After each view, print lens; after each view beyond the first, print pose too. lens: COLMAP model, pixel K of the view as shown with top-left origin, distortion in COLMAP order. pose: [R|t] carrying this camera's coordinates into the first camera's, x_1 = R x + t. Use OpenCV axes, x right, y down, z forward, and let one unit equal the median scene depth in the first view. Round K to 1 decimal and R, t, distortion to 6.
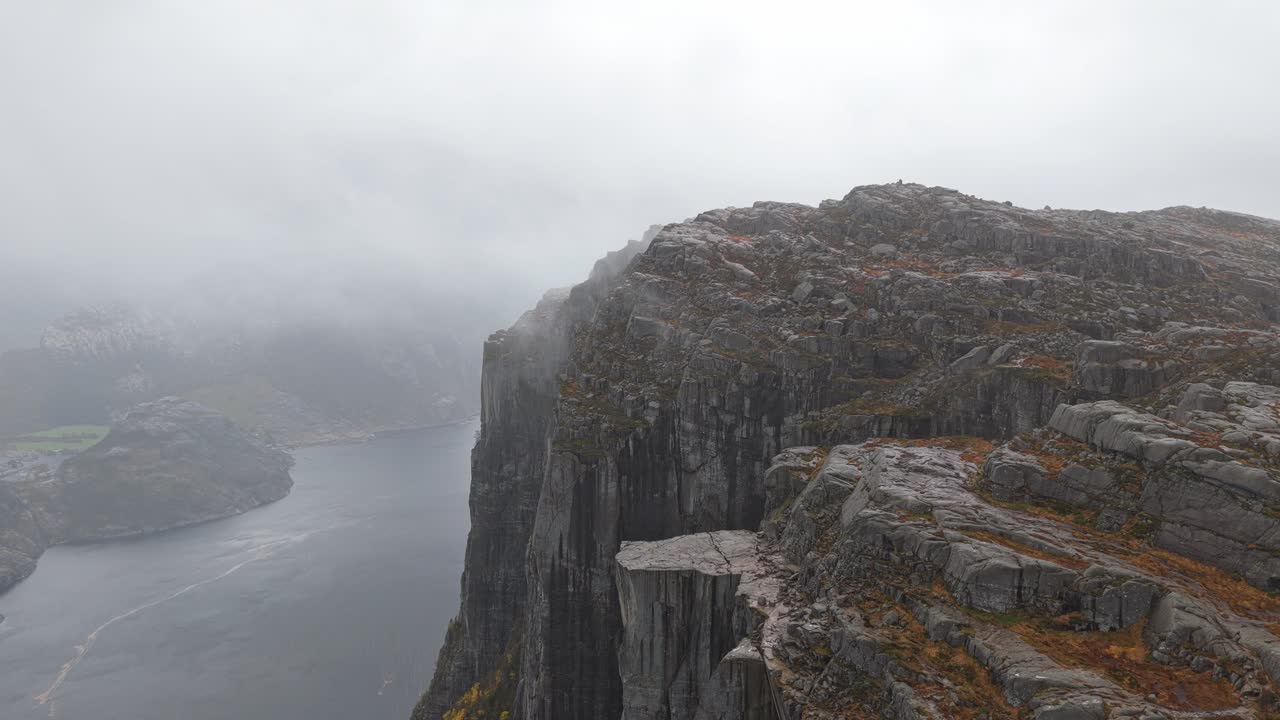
lens RADIAL K [[1091.0, 0, 647.7], [0, 1091.0, 357.1], [0, 0, 1]] dist [-0.011873, 0.041696]
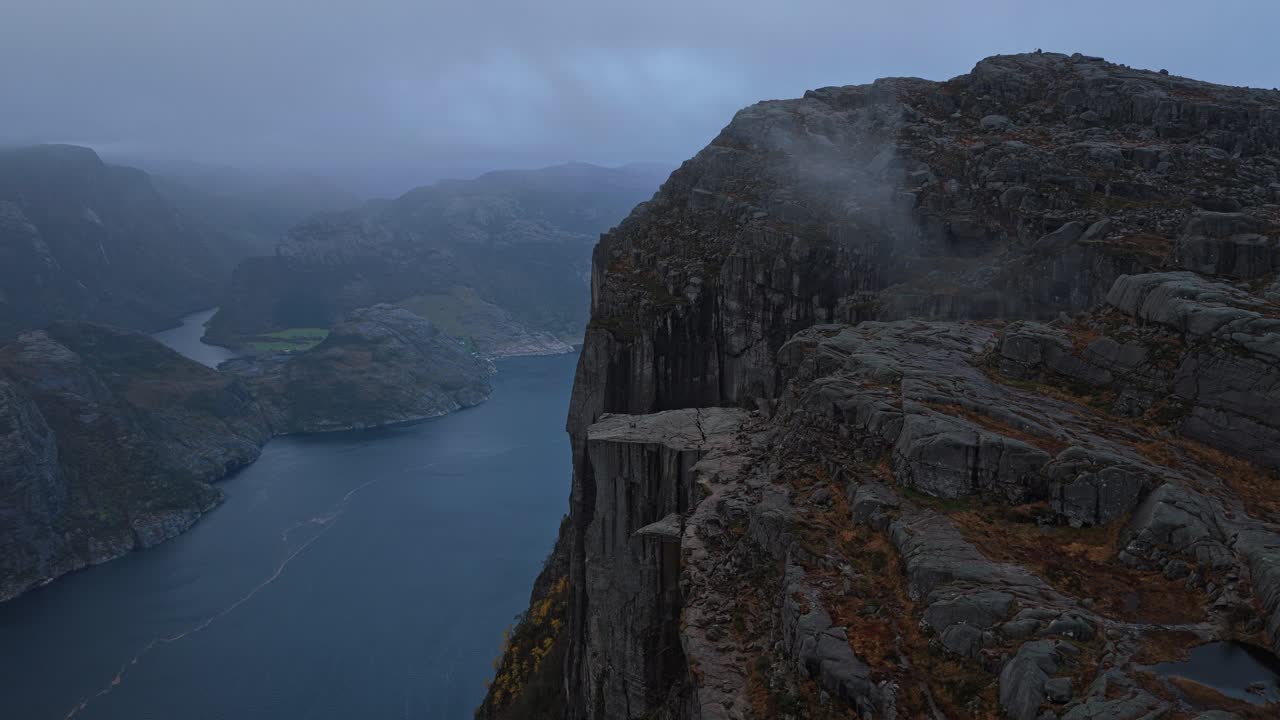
lens RADIAL K [[1091.0, 0, 646.8], [0, 1091.0, 359.3], [0, 0, 1]] dist [-0.011873, 0.041696]
pose [[0.980726, 0.039643, -0.191322, 0.143458], [-0.025778, 0.996894, 0.074421, 0.042369], [0.193678, -0.068055, 0.978702, 0.088115]]
